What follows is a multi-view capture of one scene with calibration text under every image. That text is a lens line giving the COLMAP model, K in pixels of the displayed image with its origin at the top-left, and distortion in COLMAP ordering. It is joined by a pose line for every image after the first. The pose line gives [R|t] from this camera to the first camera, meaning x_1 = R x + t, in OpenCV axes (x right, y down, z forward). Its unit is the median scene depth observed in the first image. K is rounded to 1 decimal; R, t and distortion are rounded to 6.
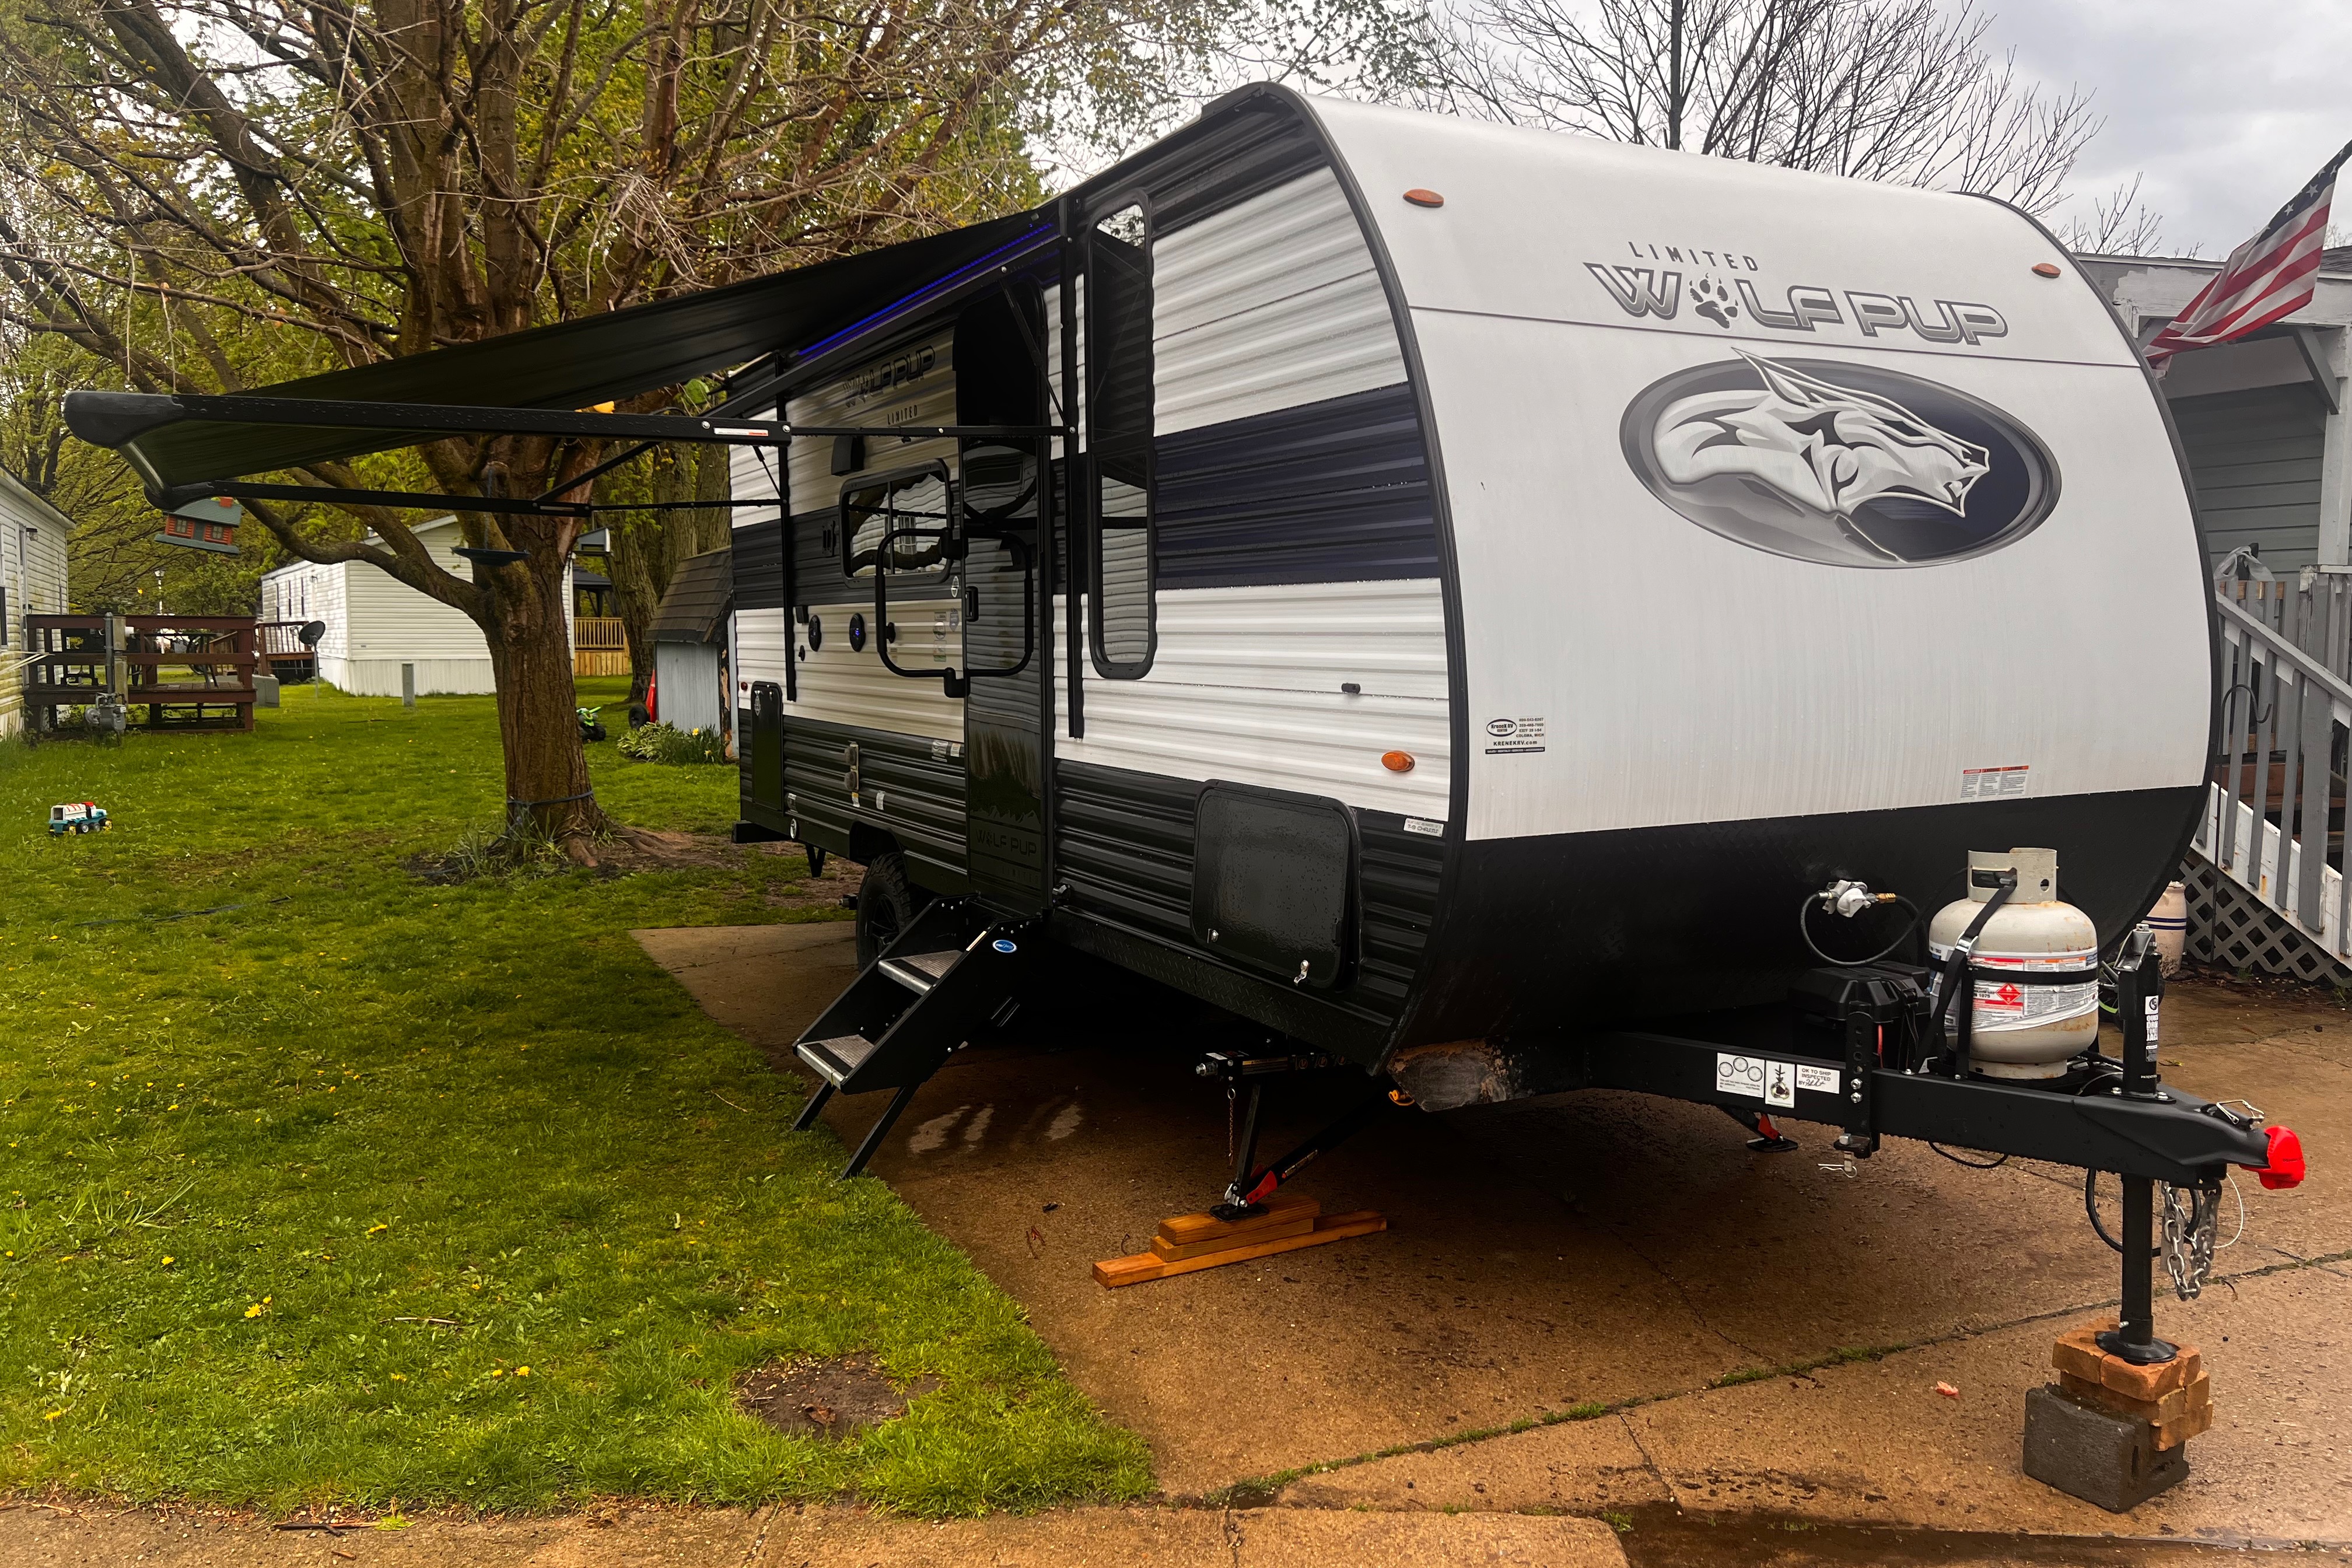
lens RADIAL K [[1764.5, 0, 1176.0], [0, 1764.5, 784.0], [0, 0, 1]] dist [0.001630, 0.000176]
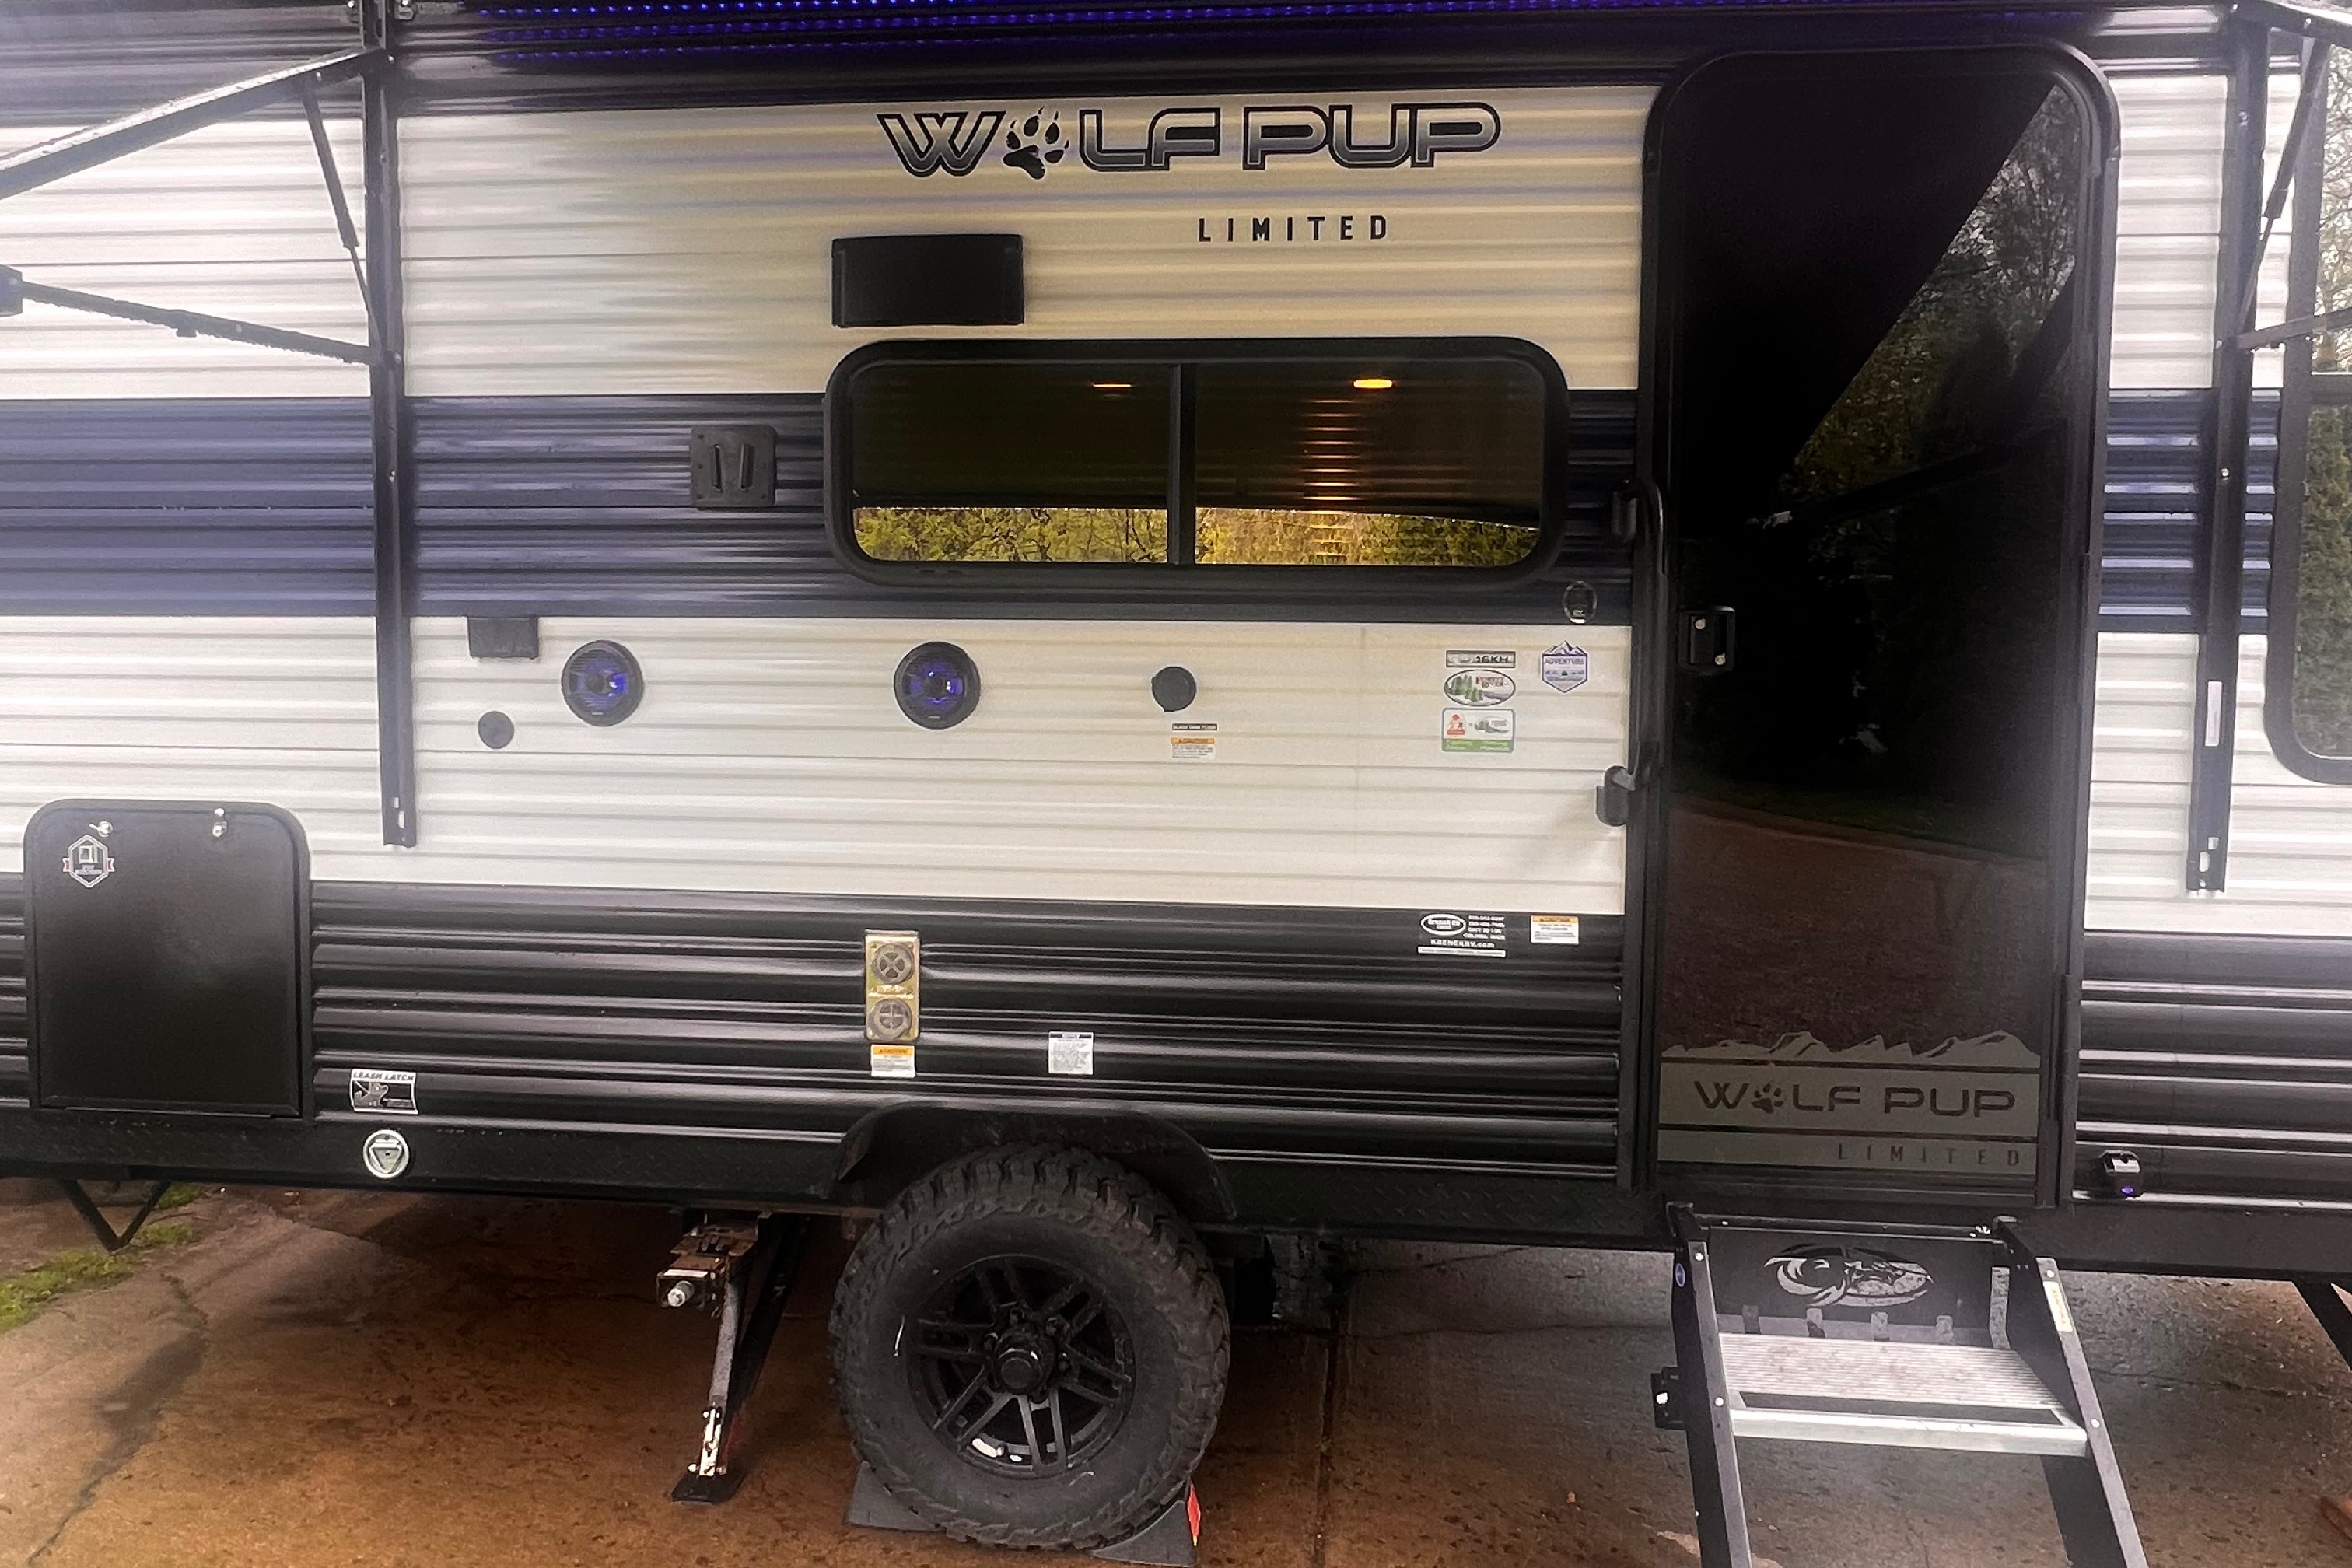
lens RADIAL K [[1202.7, 0, 1175.8], [0, 1202.7, 722.4], [0, 0, 1]] dist [-0.002327, -0.000743]
pose [[0.517946, -0.018903, 0.855205, -0.365773], [0.060779, 0.998042, -0.014750, -0.061121], [-0.853252, 0.059618, 0.518081, 0.706806]]
